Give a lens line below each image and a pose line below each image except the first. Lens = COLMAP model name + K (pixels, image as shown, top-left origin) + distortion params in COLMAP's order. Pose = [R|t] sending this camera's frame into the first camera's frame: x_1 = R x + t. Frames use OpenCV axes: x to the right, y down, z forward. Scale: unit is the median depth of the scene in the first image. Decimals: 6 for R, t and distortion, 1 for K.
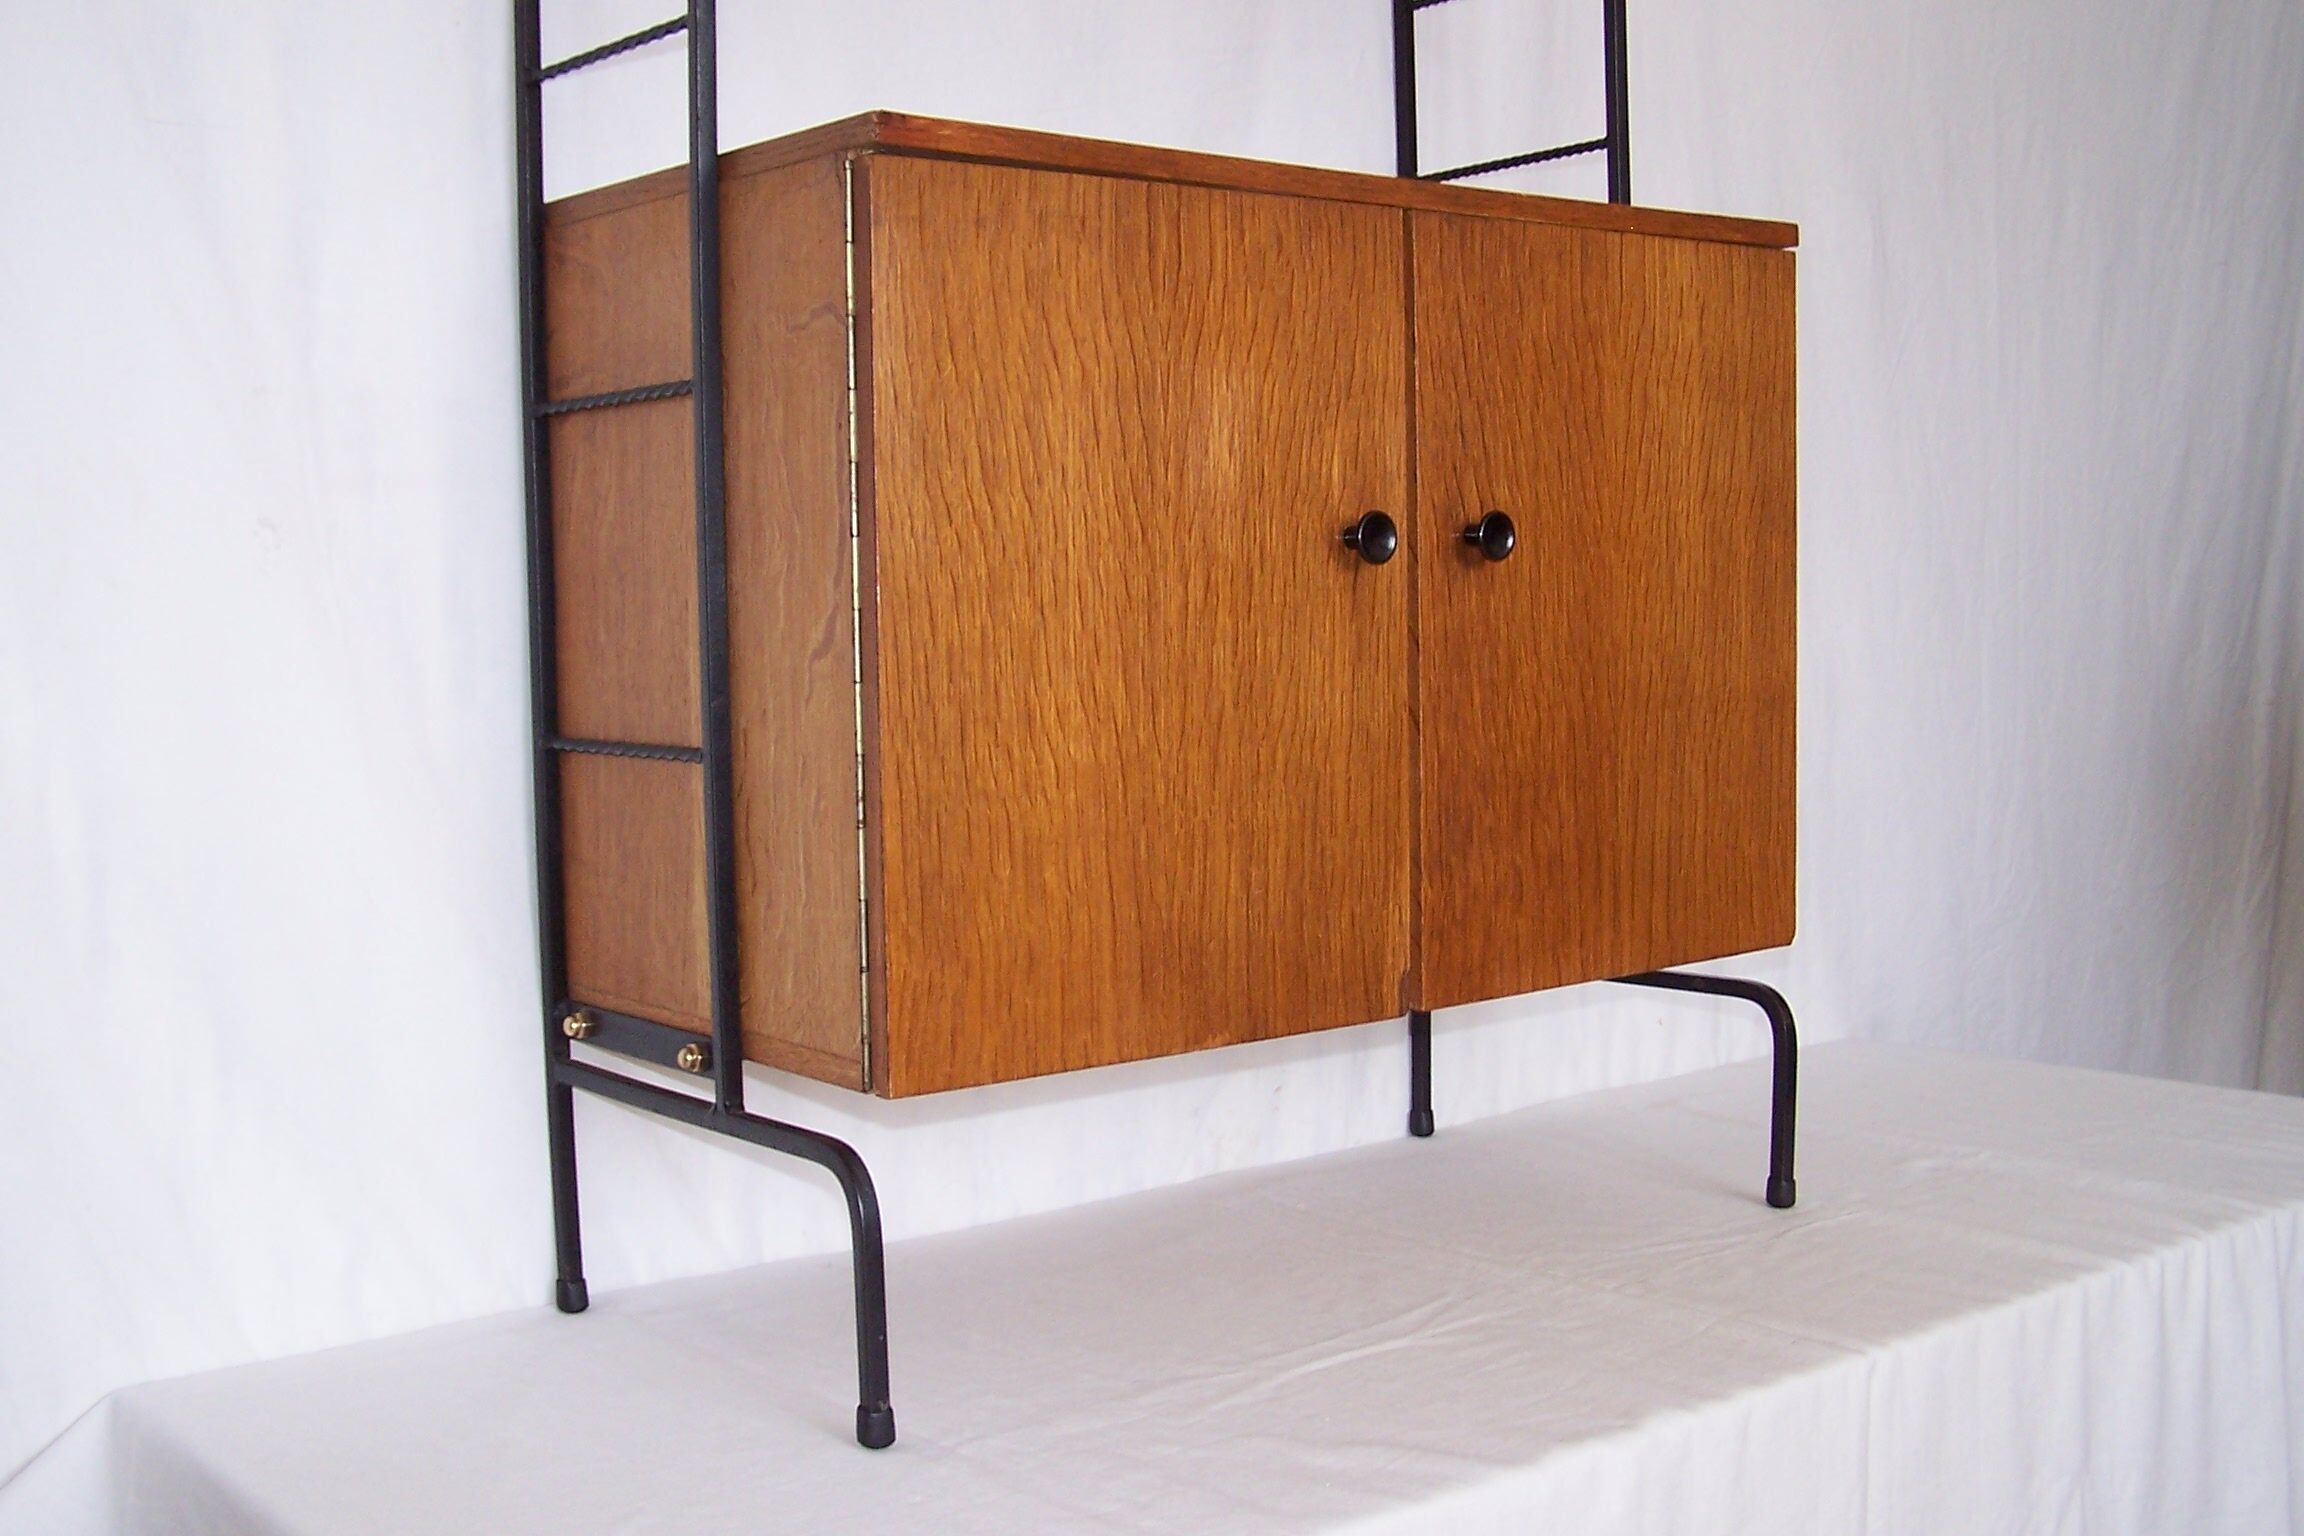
lens RADIAL K [[2562.3, 0, 1106.9], [0, 2562.3, 775.8], [0, 0, 1]] dist [-0.193869, 0.265718]
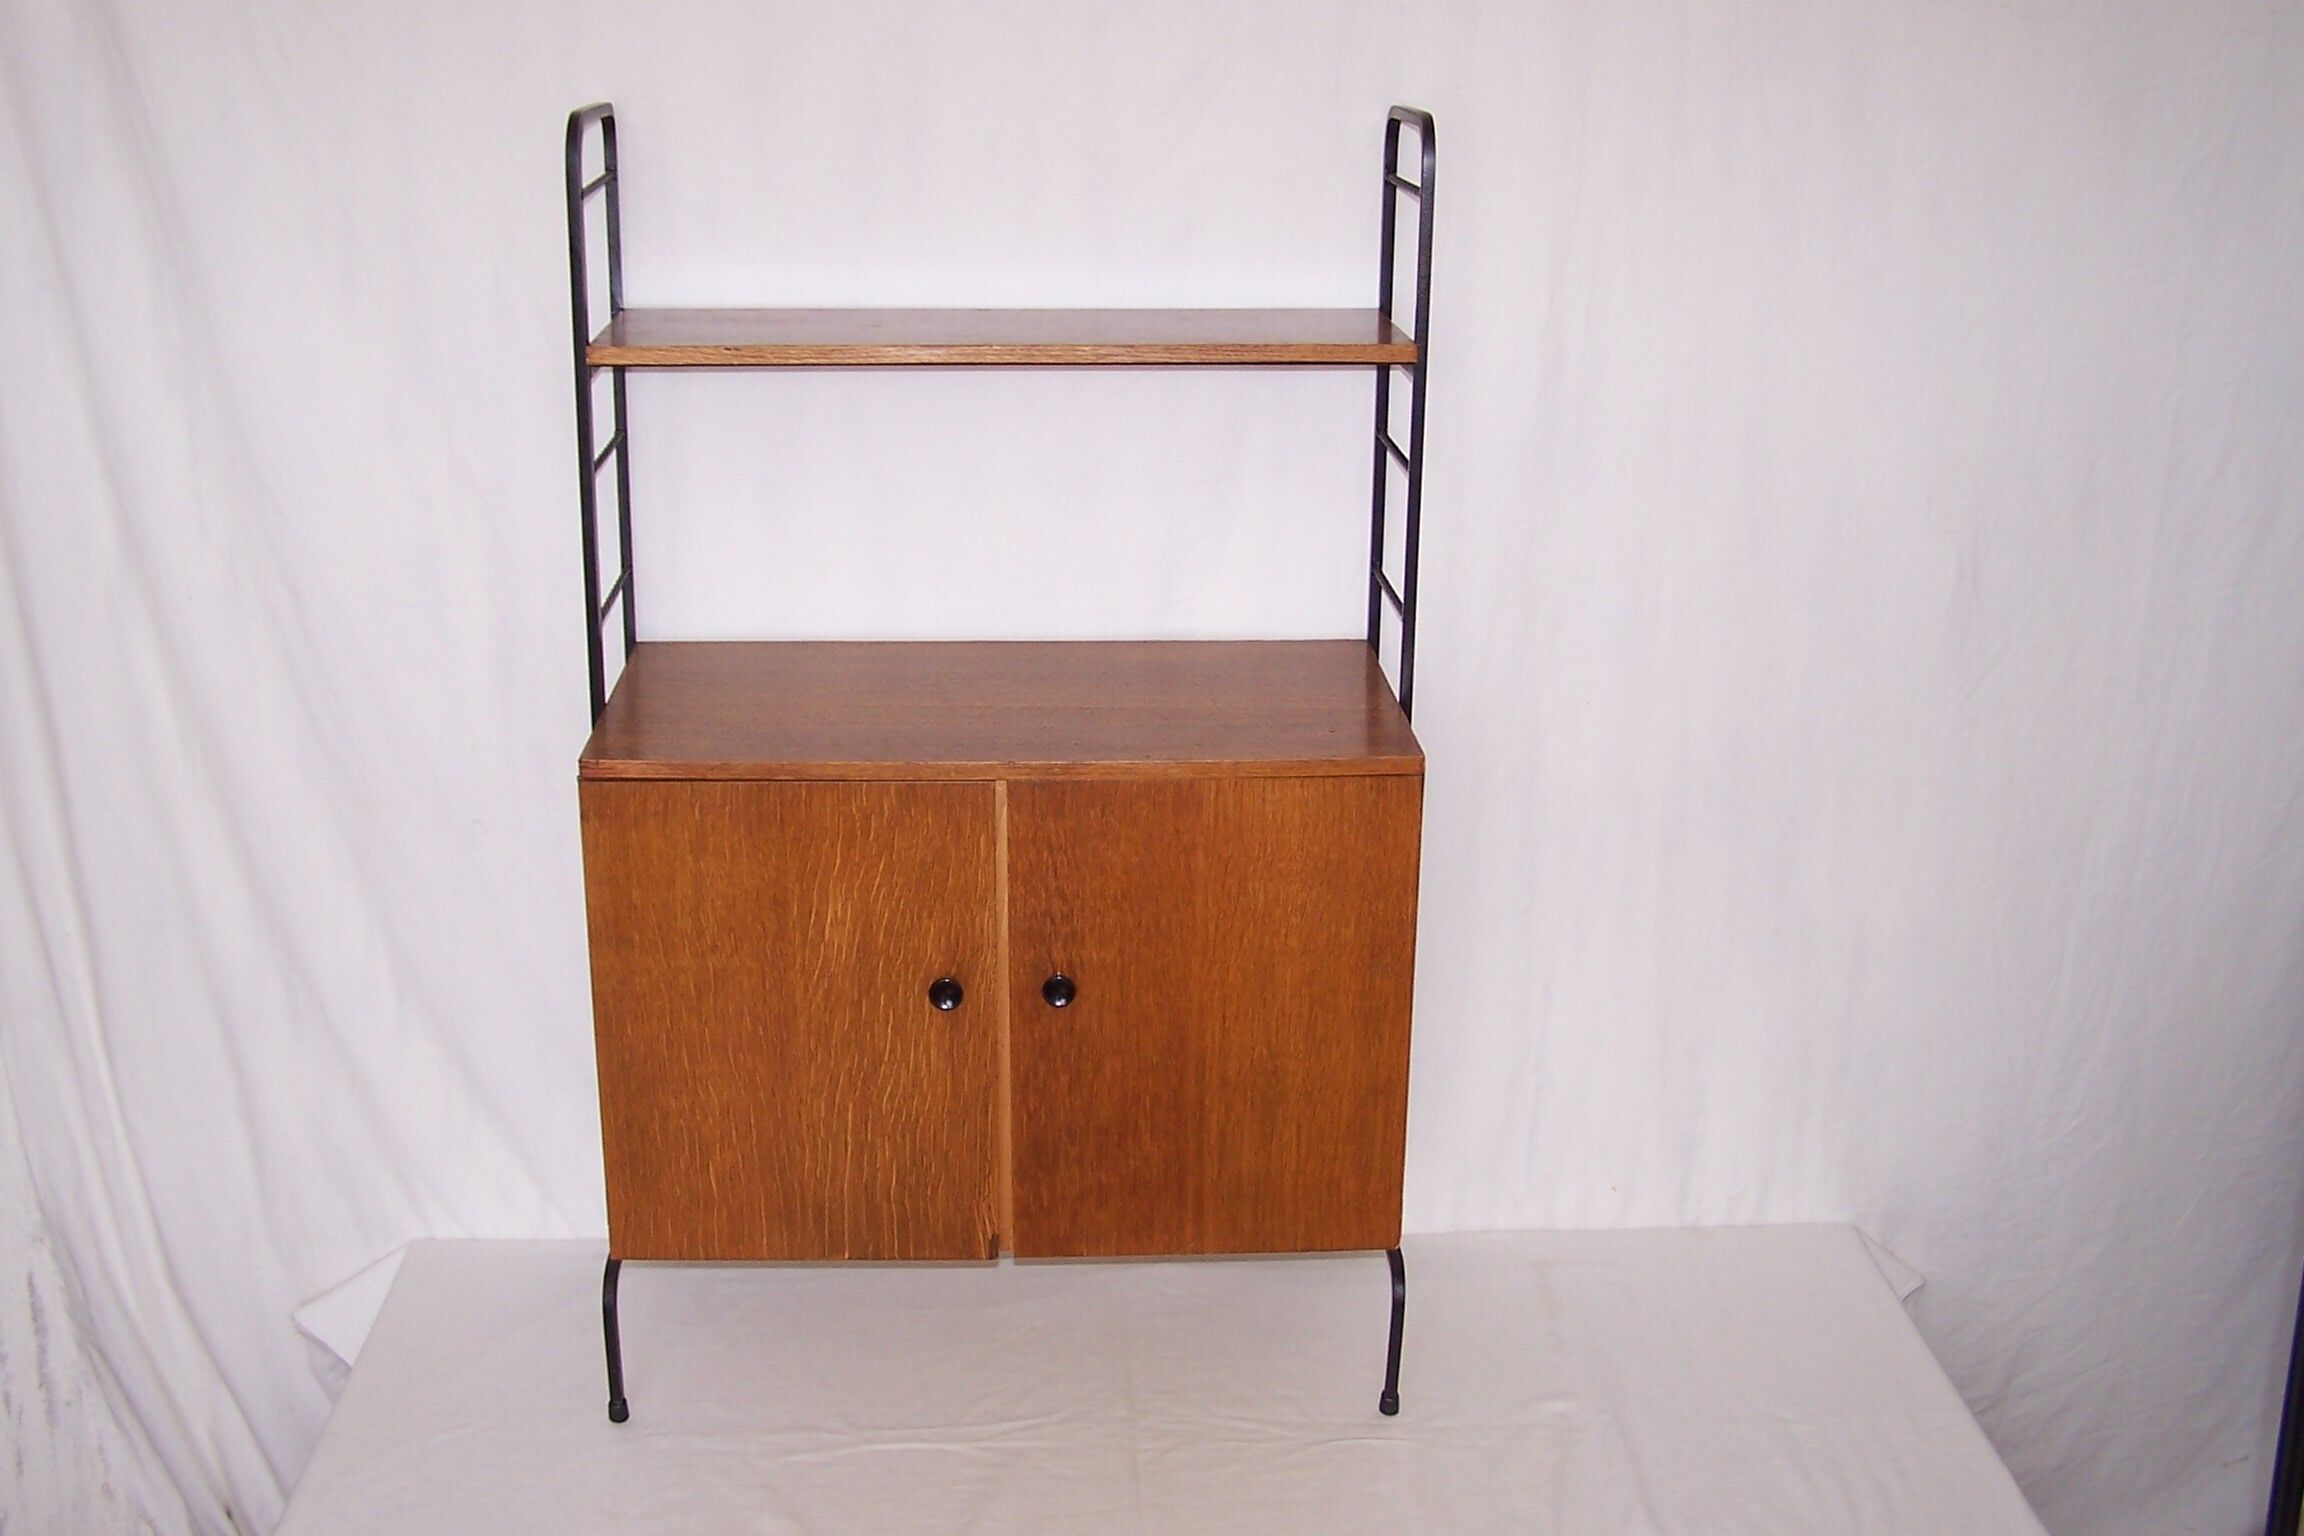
lens RADIAL K [[2562.3, 0, 1106.9], [0, 2562.3, 775.8], [0, 0, 1]] dist [-0.193869, 0.265718]
pose [[0.811130, 0.209026, -0.546238, 0.950469], [-0.065202, 0.960450, 0.270710, -0.612305], [0.581220, -0.183966, 0.792679, -0.154613]]
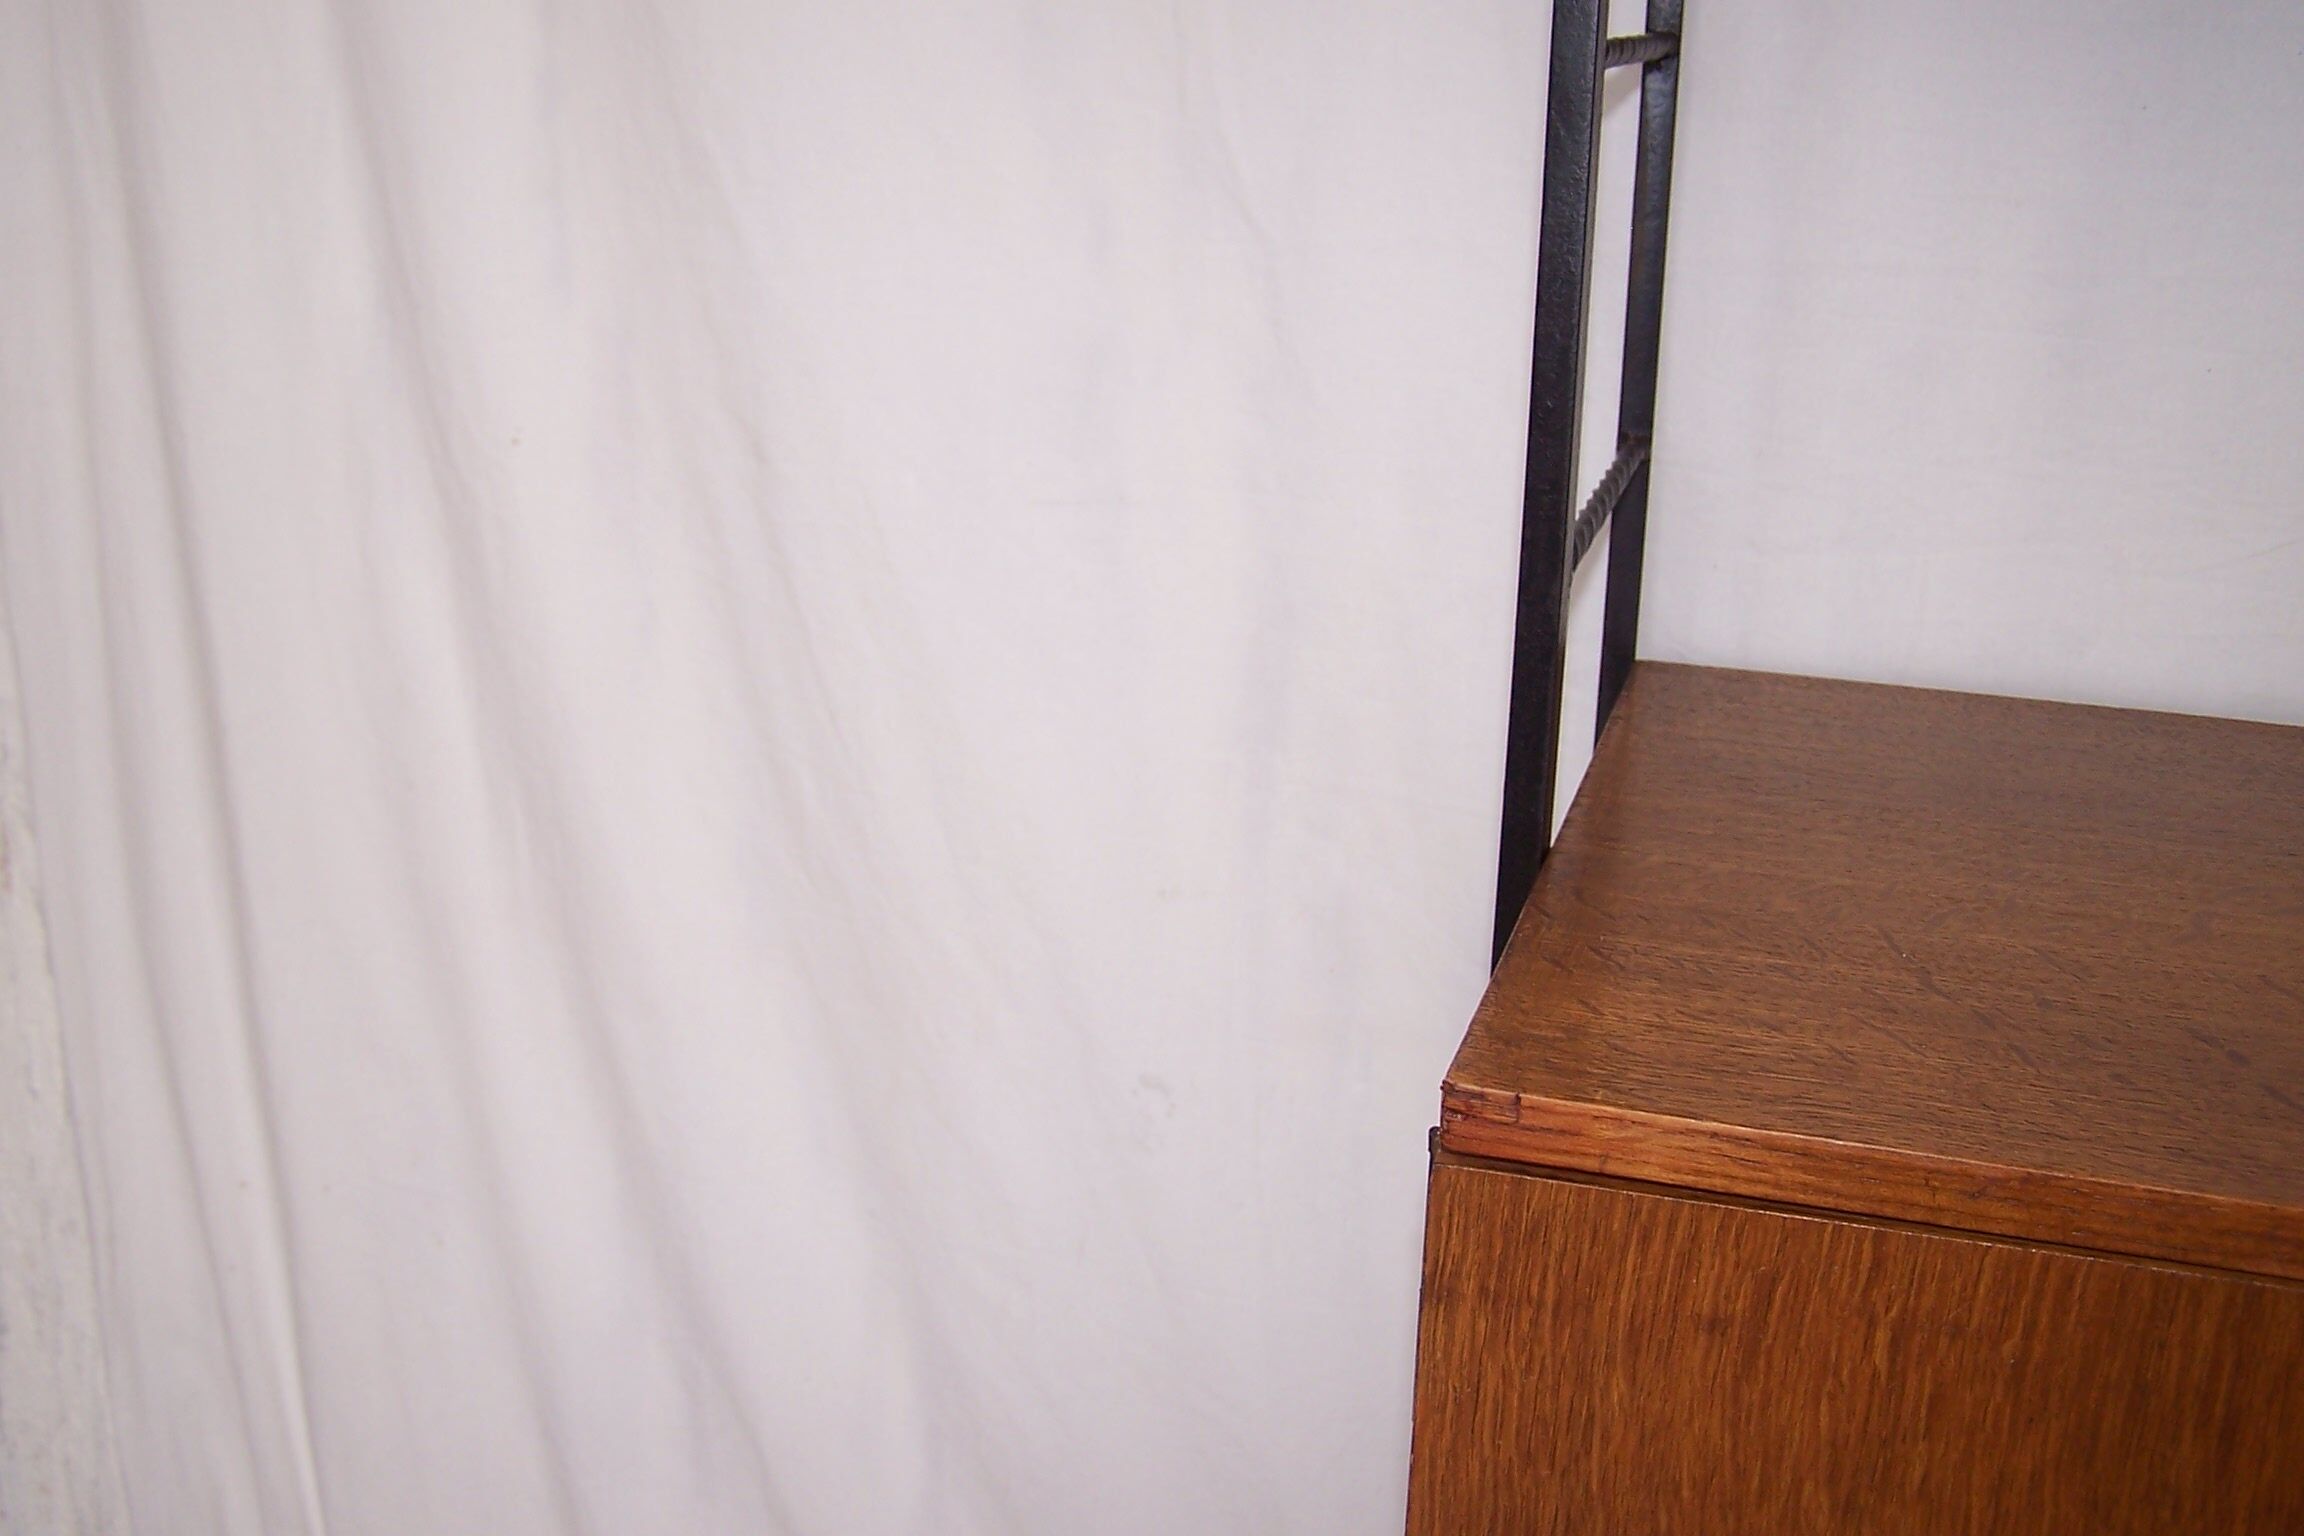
lens RADIAL K [[2562.3, 0, 1106.9], [0, 2562.3, 775.8], [0, 0, 1]] dist [-0.193869, 0.265718]
pose [[0.565077, 0.276063, -0.777481, 0.184889], [-0.084046, 0.956717, 0.278620, -0.358806], [0.820746, -0.092097, 0.563821, 0.553318]]
